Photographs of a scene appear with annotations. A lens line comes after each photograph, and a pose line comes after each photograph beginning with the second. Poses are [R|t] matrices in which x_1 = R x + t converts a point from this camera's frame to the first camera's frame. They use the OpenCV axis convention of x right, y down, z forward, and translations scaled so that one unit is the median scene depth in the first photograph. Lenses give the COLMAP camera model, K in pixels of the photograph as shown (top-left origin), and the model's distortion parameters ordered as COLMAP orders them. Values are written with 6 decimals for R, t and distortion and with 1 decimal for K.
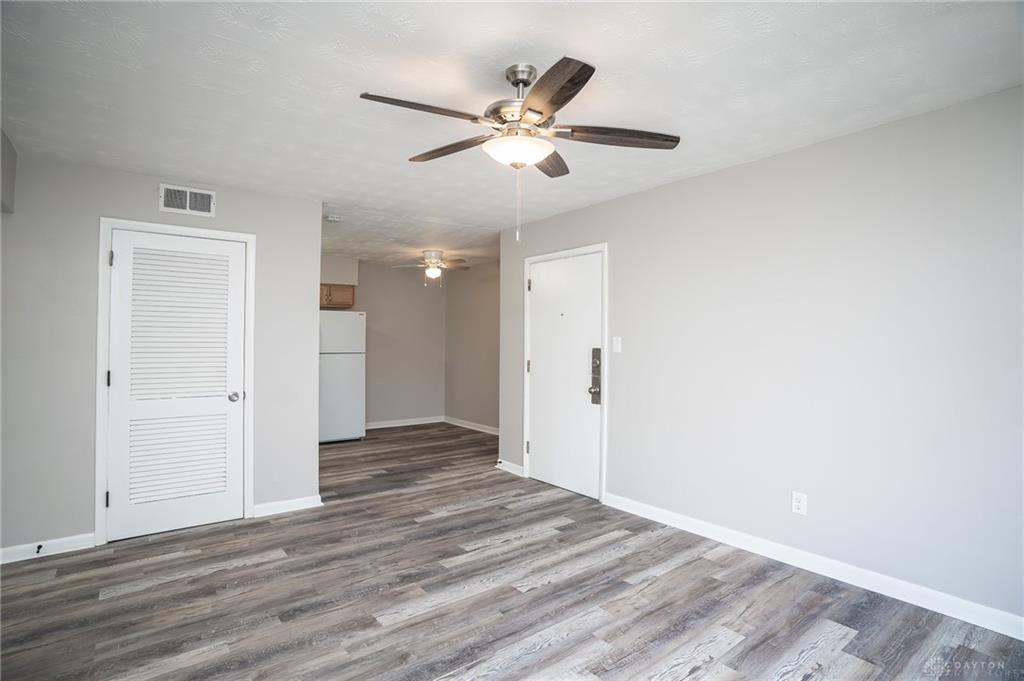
lens RADIAL K [[509.7, 0, 515.0], [0, 509.7, 338.2], [0, 0, 1]] dist [-0.074261, 0.034018]
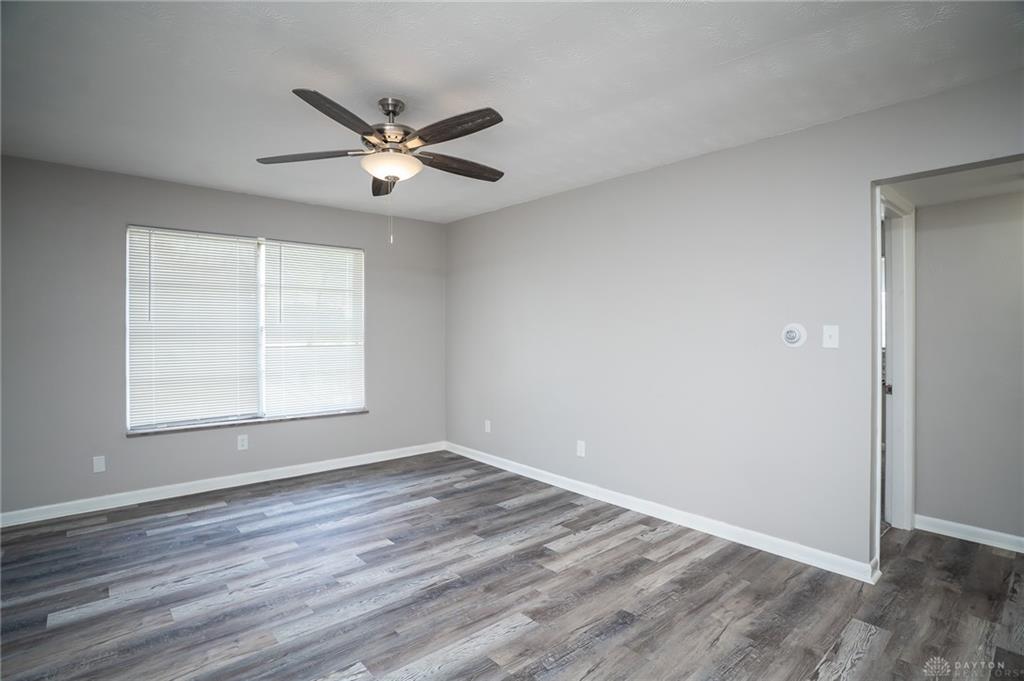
lens RADIAL K [[509.7, 0, 515.0], [0, 509.7, 338.2], [0, 0, 1]] dist [-0.074261, 0.034018]
pose [[-0.998423, -0.000101, -0.056132, -0.147292], [-0.000506, 0.999974, 0.007194, 0.014458], [0.056130, 0.007211, -0.998397, 1.482850]]
